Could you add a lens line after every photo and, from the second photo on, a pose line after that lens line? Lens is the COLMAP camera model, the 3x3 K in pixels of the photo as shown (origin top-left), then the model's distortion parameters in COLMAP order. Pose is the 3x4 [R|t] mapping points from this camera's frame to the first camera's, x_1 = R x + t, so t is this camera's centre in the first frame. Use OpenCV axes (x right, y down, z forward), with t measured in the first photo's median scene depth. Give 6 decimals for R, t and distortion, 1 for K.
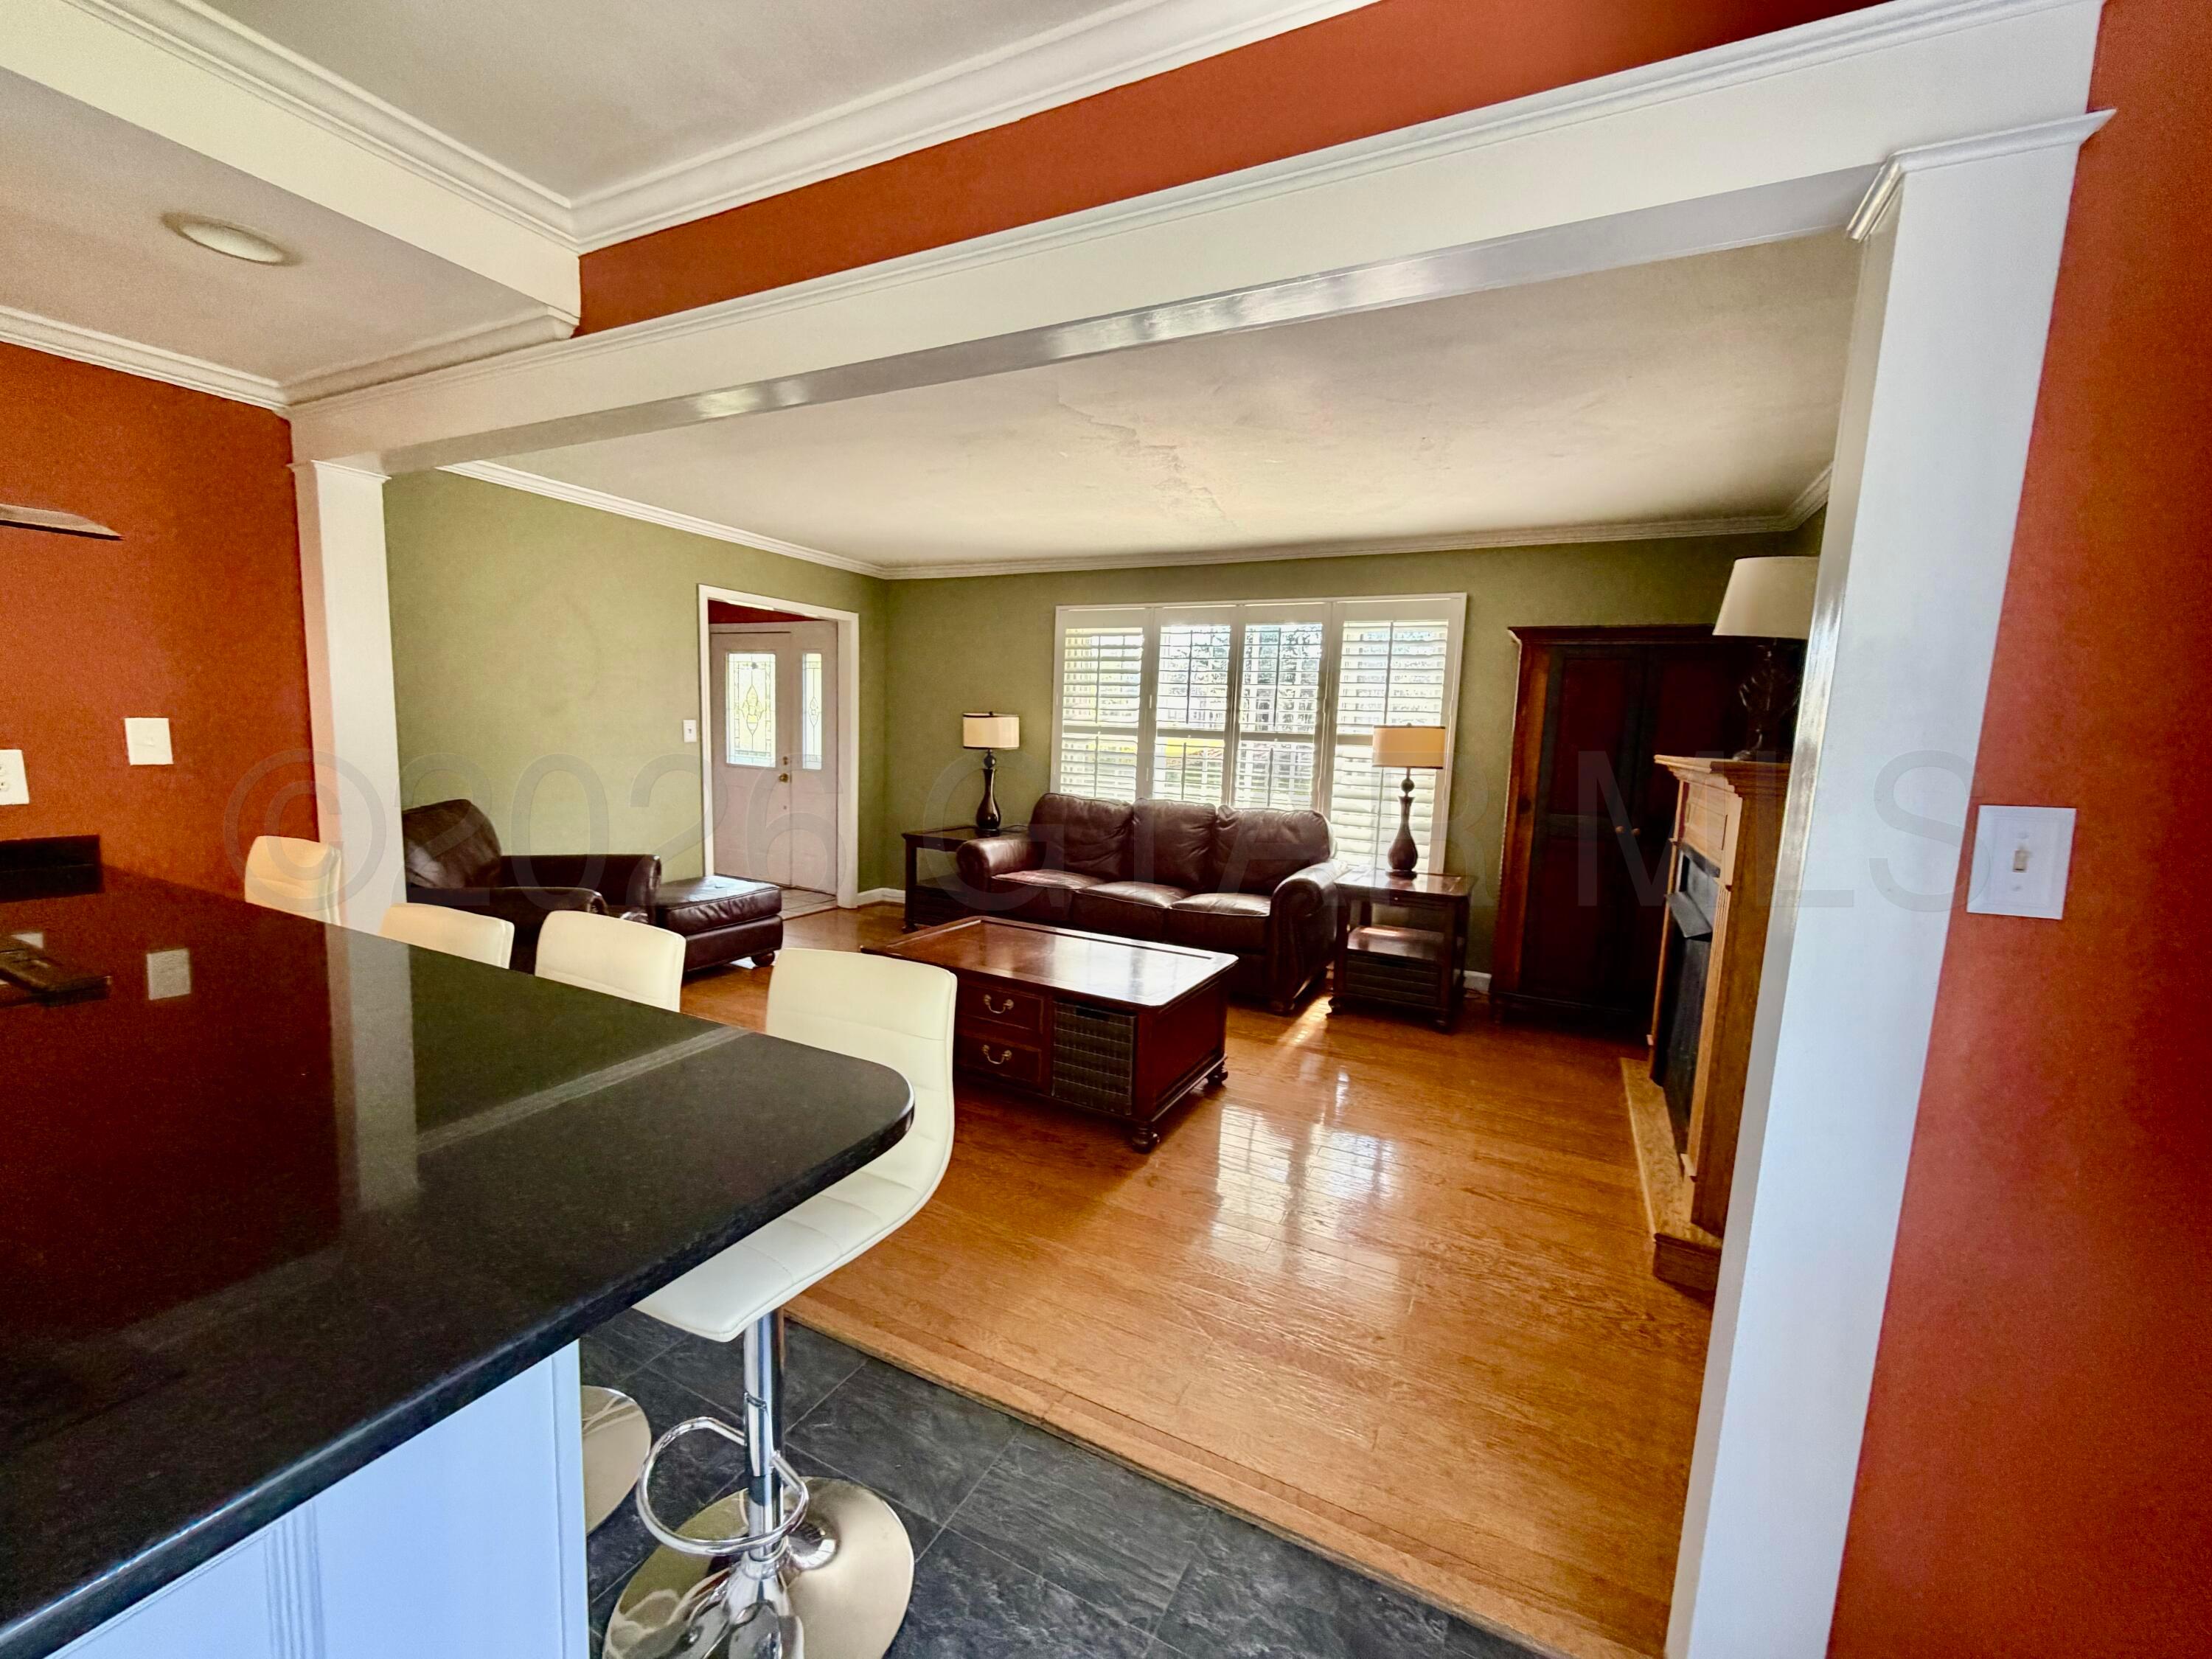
lens RADIAL K [[888.8, 0, 1105.8], [0, 888.8, 832.4], [0, 0, 1]] dist [-0.000101, -0.000456]
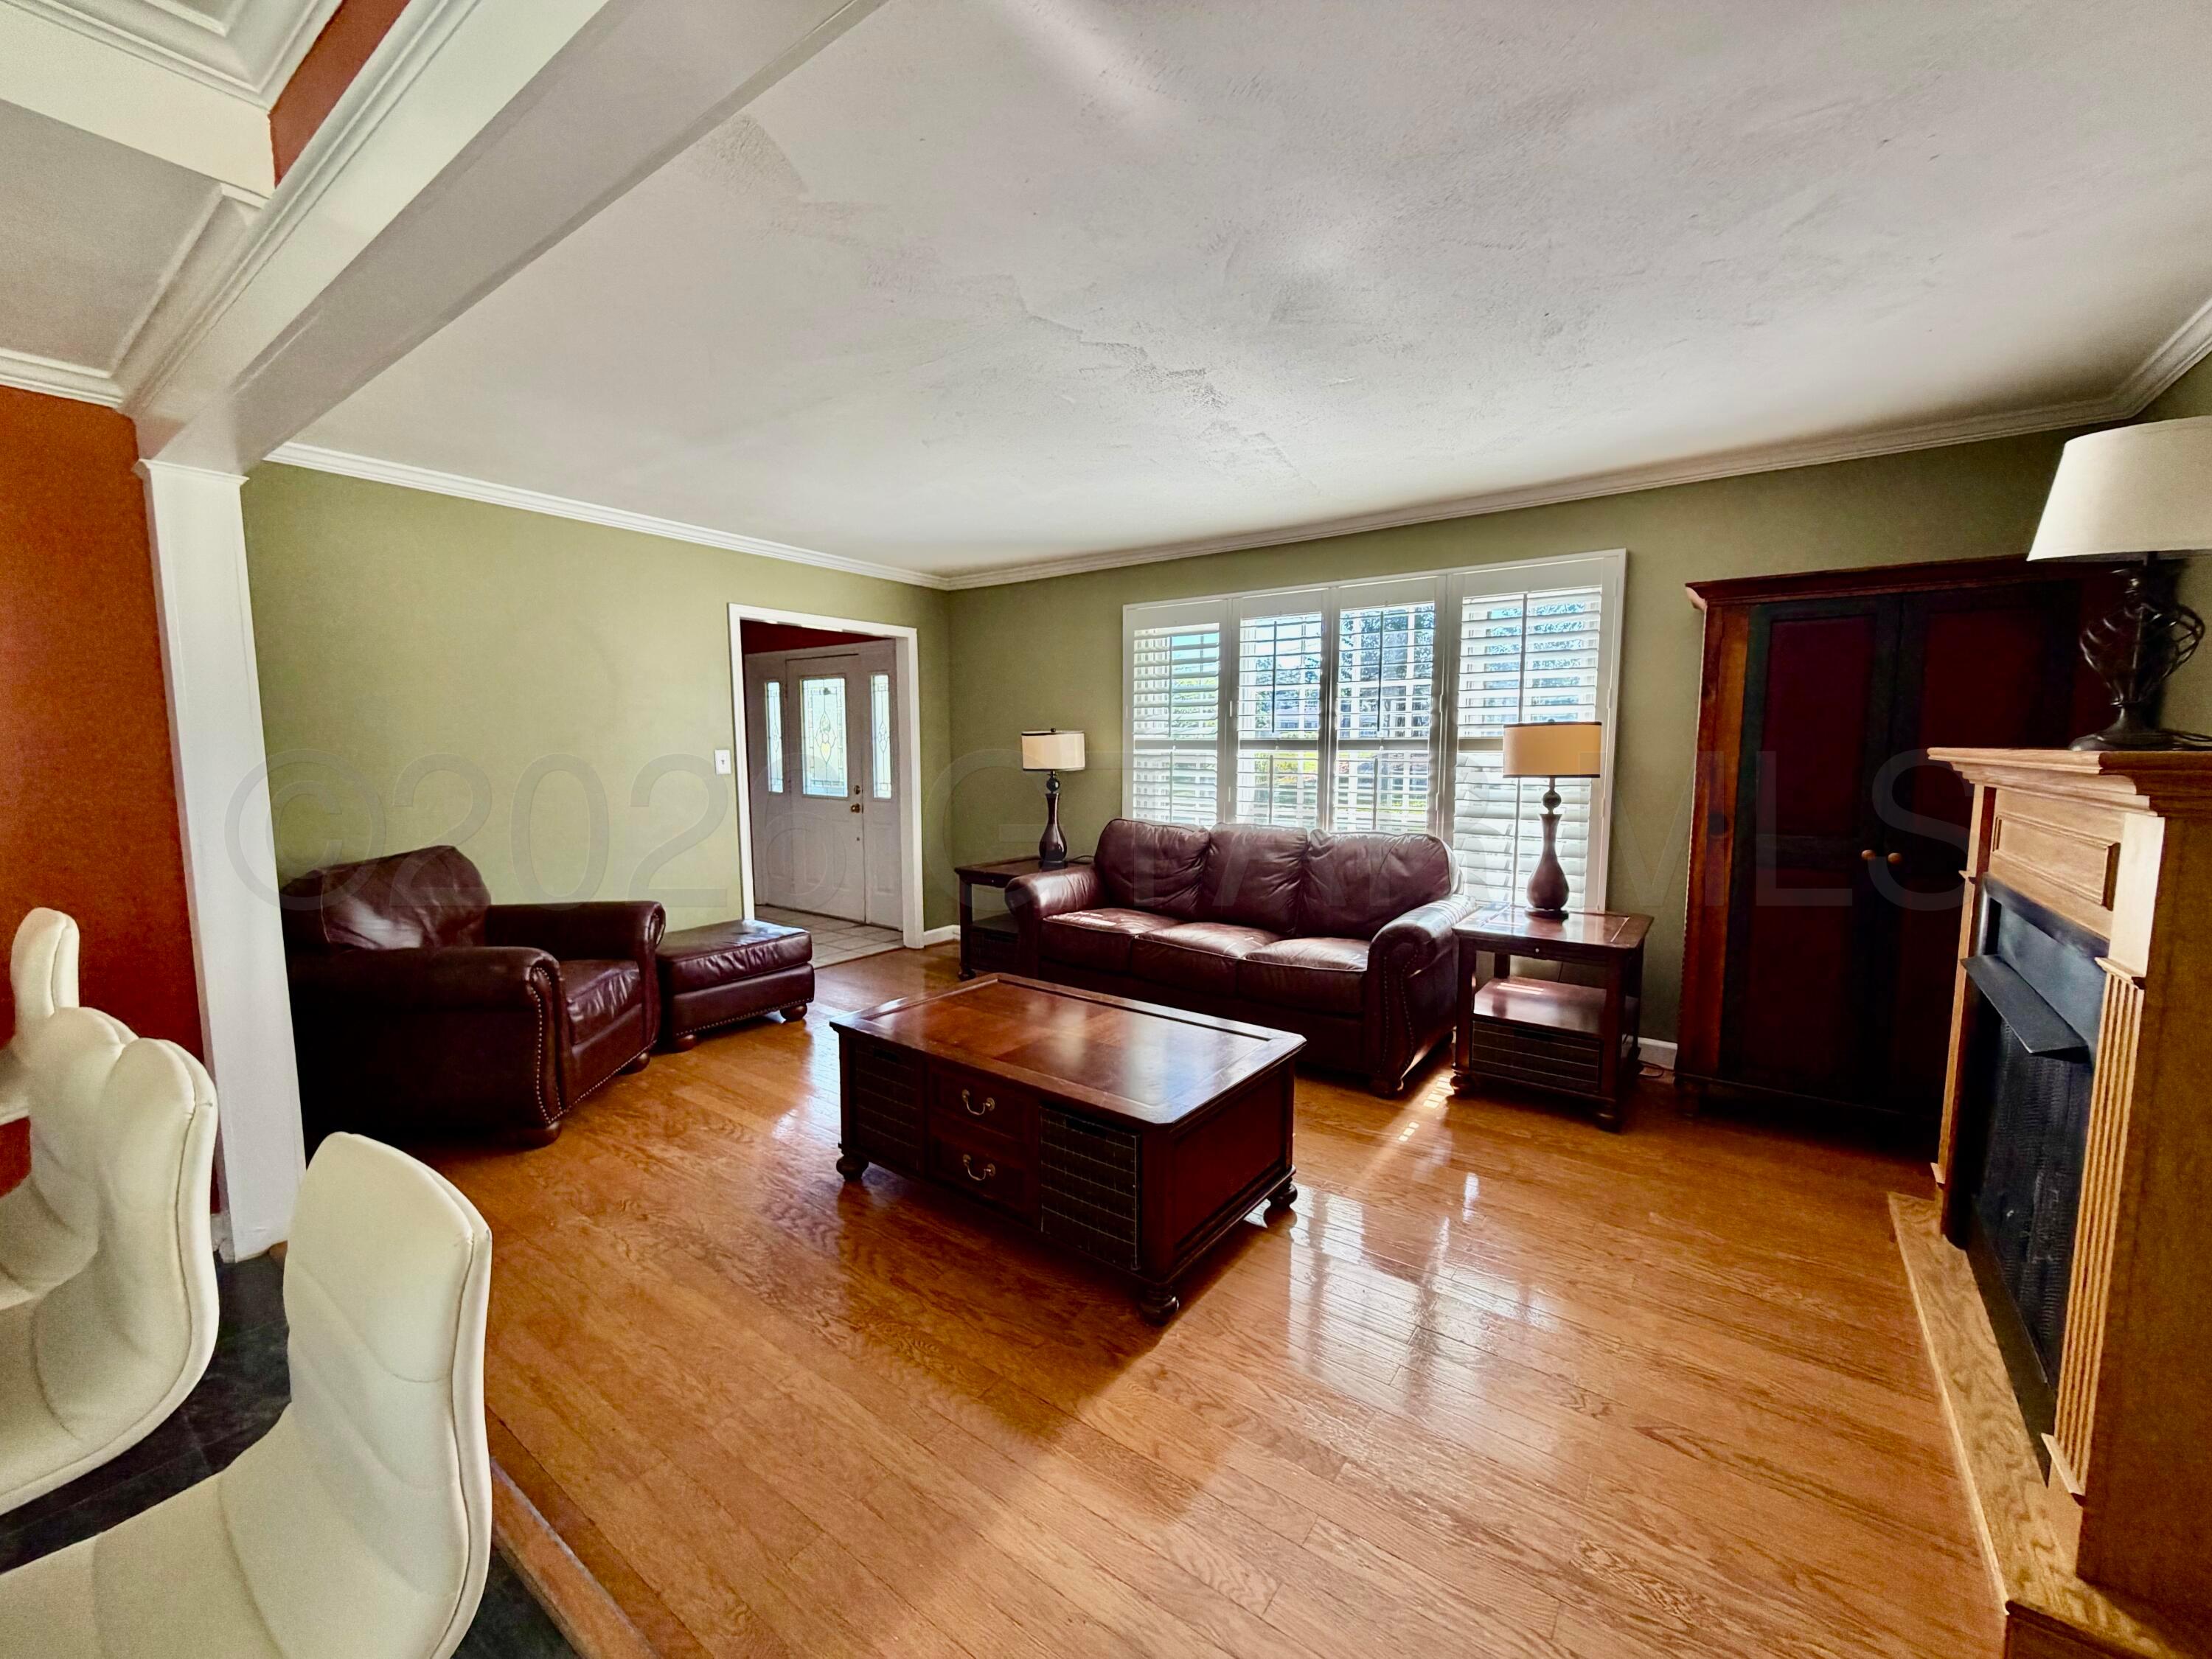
lens RADIAL K [[888.8, 0, 1105.8], [0, 888.8, 832.4], [0, 0, 1]] dist [-0.000101, -0.000456]
pose [[0.986915, -0.022473, -0.159668, 0.074118], [0.019074, 0.999558, -0.022788, -0.013210], [0.160110, 0.019444, 0.986908, 0.162973]]
